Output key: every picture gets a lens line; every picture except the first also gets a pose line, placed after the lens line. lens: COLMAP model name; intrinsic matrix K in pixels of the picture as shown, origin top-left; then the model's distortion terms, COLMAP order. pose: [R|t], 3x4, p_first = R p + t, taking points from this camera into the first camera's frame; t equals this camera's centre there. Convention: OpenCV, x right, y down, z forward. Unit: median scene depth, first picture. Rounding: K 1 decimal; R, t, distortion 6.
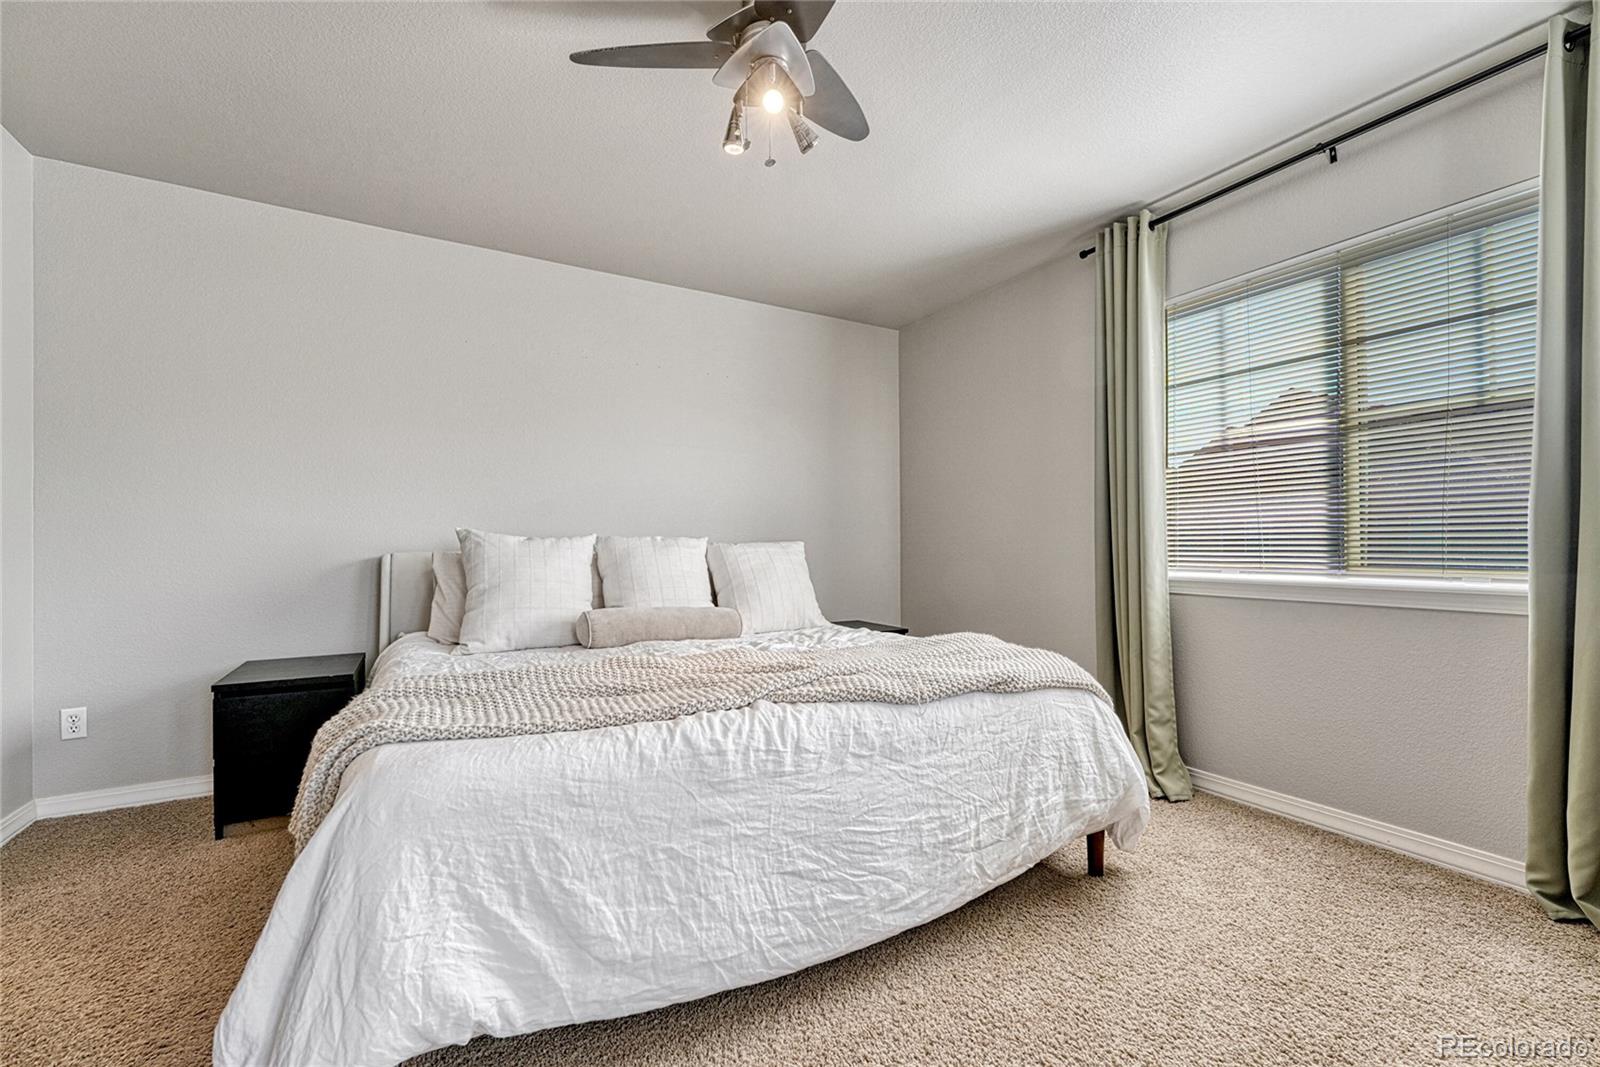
lens RADIAL K [[643.2, 0, 803.8], [0, 643.2, 543.3], [0, 0, 1]] dist [-0.003951, 0.002770]
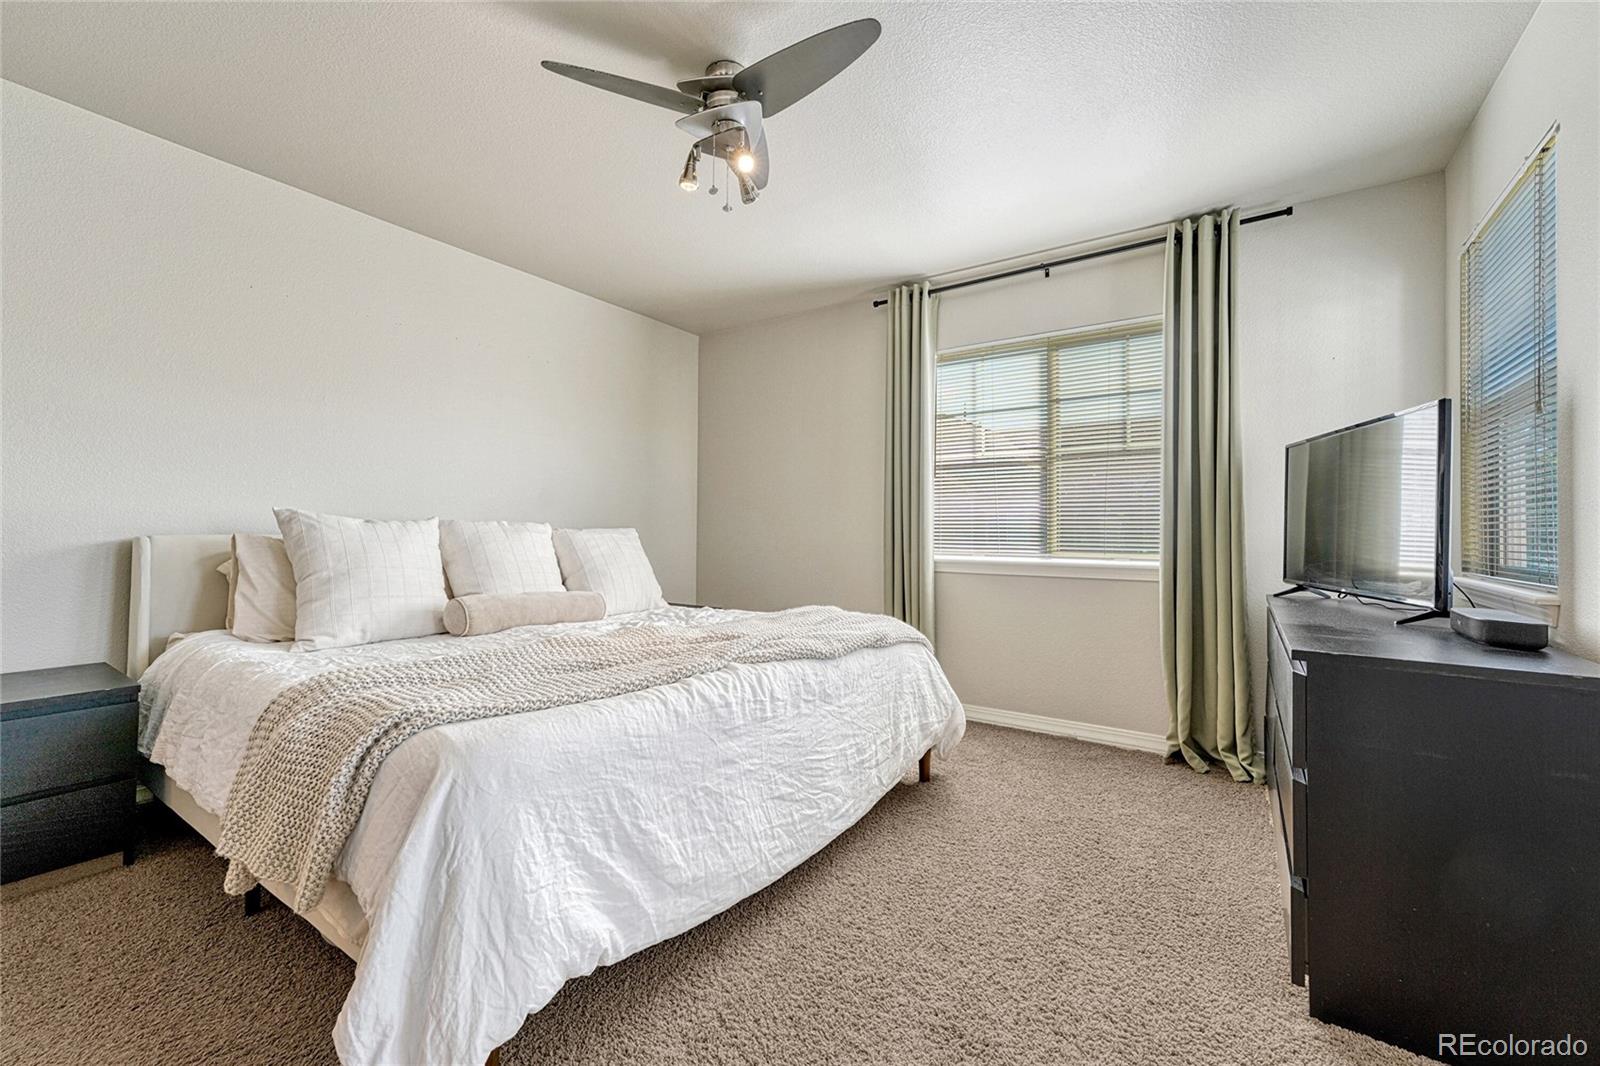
lens RADIAL K [[643.2, 0, 777.8], [0, 643.2, 520.5], [0, 0, 1]] dist [-0.003951, 0.002770]
pose [[0.907296, 0.018482, 0.420085, -0.441189], [-0.011430, 0.999748, -0.019298, 0.004095], [-0.420336, 0.012708, 0.907279, -0.101314]]
